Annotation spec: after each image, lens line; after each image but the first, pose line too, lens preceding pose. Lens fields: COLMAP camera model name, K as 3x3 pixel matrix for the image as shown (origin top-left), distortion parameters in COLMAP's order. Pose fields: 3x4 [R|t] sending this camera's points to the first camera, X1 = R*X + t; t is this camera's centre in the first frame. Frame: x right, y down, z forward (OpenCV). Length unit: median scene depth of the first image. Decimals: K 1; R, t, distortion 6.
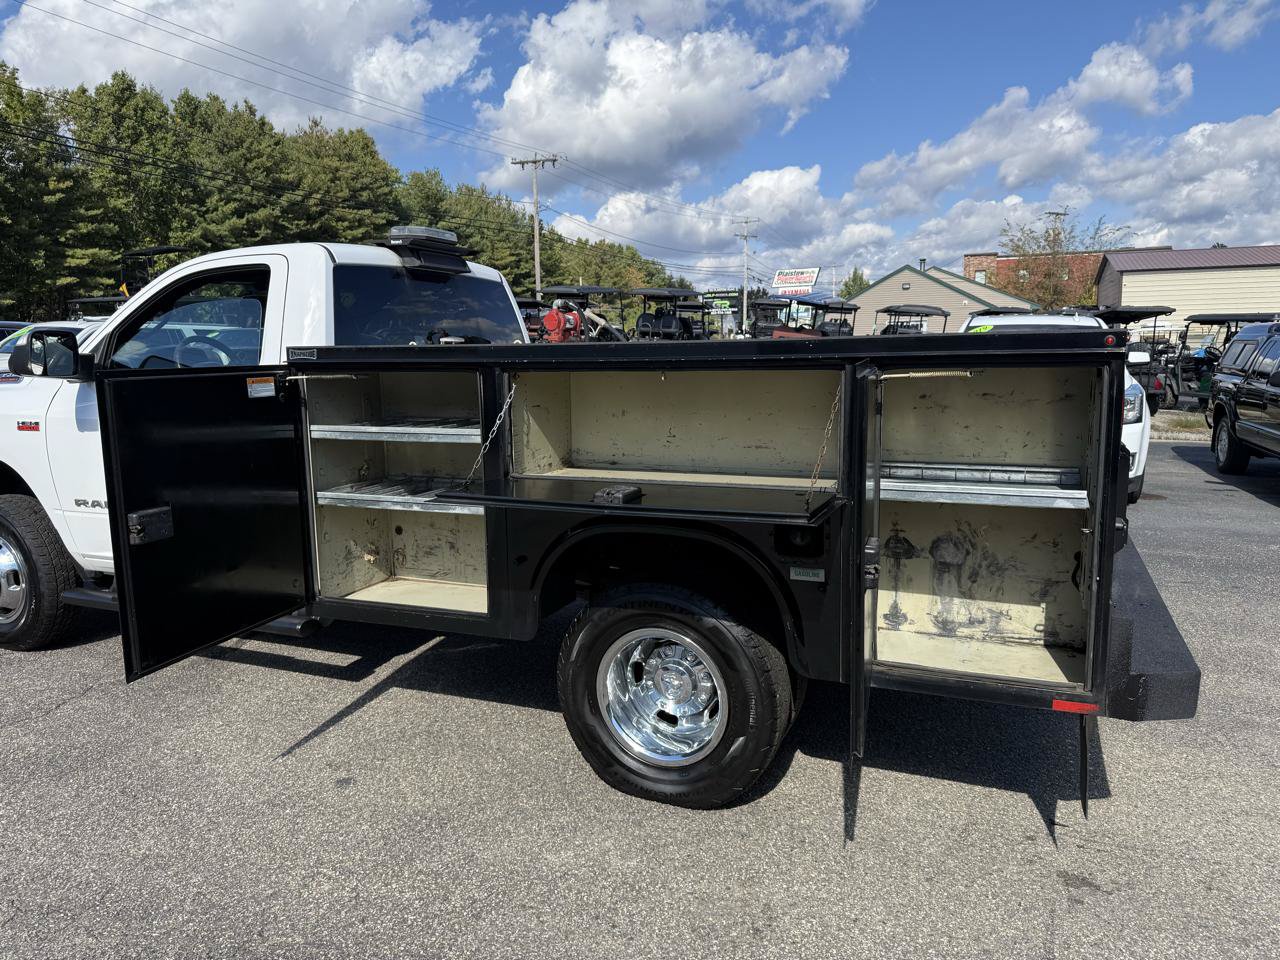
lens RADIAL K [[916.2, 0, 629.0], [0, 916.2, 498.4], [0, 0, 1]] dist [0.045012, -0.045949]
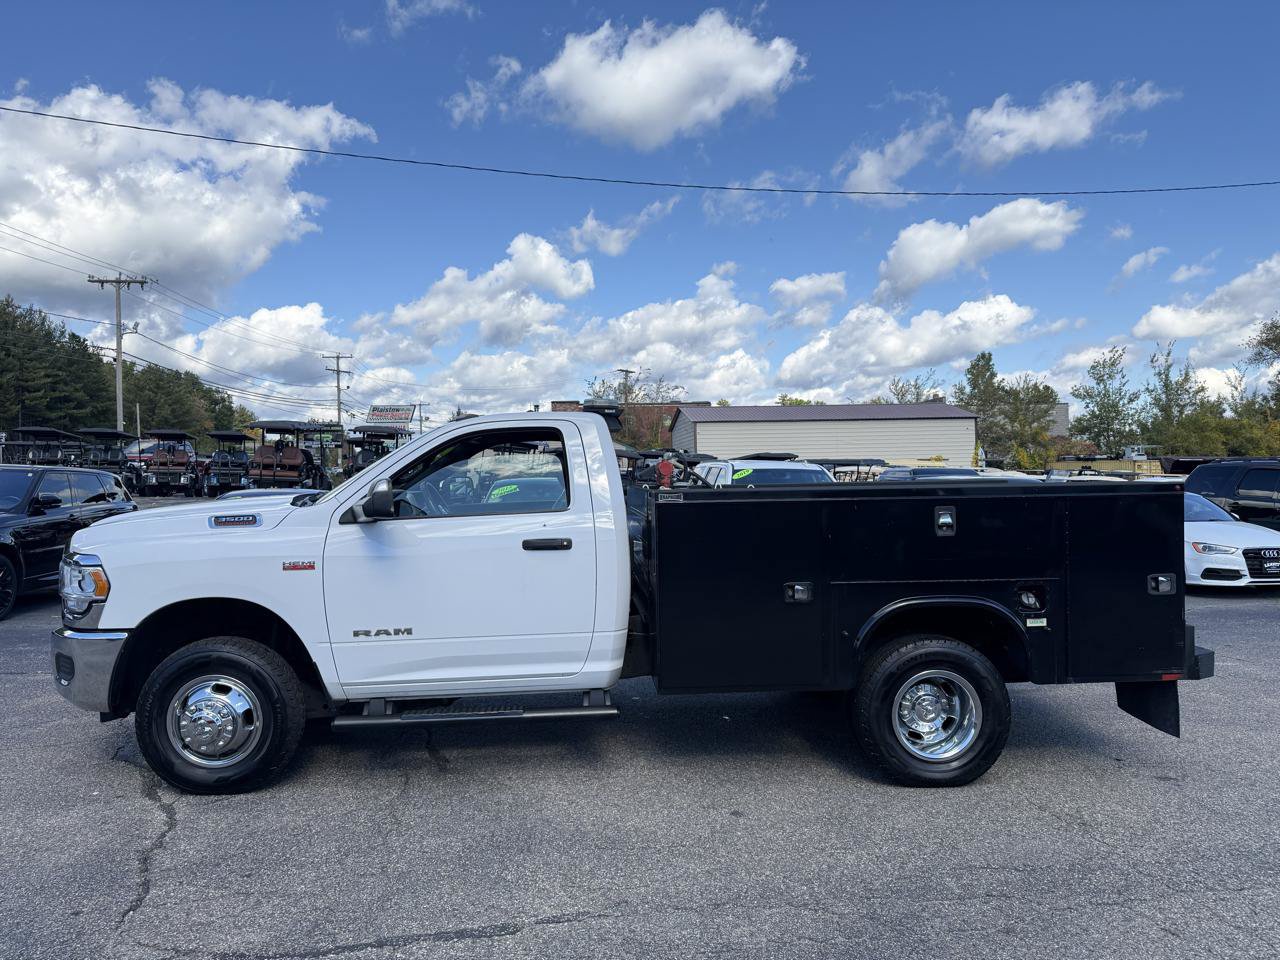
lens RADIAL K [[916.2, 0, 639.8], [0, 916.2, 509.4], [0, 0, 1]] dist [0.045012, -0.045949]
pose [[0.884153, -0.018322, 0.466838, -0.106245], [0.079041, 0.990693, -0.110815, 0.001145], [-0.460463, 0.134877, 0.877372, -0.020158]]
